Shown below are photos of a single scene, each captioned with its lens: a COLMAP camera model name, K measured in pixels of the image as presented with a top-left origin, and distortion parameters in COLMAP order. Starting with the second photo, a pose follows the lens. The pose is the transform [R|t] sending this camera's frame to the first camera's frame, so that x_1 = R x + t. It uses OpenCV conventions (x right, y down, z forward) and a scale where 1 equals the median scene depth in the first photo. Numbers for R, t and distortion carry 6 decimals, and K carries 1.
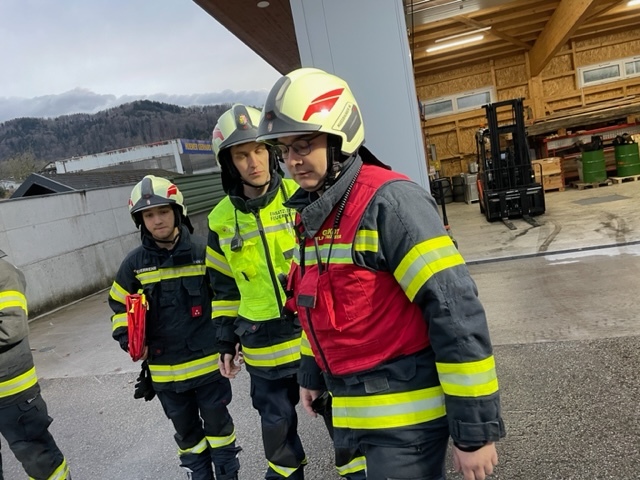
lens RADIAL K [[475.0, 0, 320.0], [0, 475.0, 240.0], [0, 0, 1]] dist [0.017676, -0.008605]
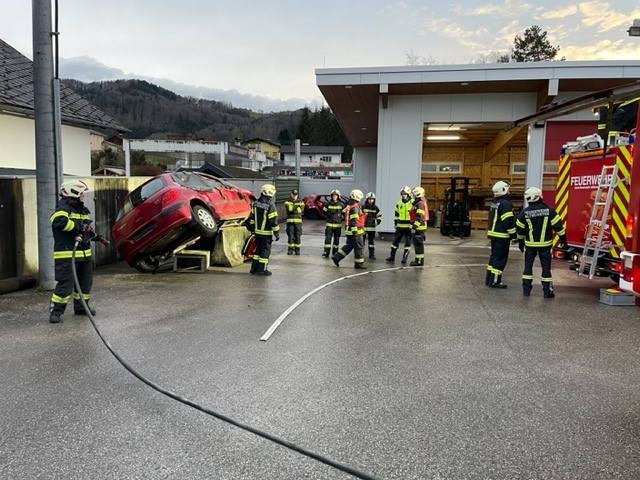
lens RADIAL K [[475.0, 0, 320.0], [0, 475.0, 240.0], [0, 0, 1]] dist [0.017676, -0.008605]
pose [[0.979431, 0.193093, 0.058560, -0.179559], [-0.190994, 0.980792, -0.039594, 0.111520], [-0.065081, 0.027595, 0.997498, -0.661624]]
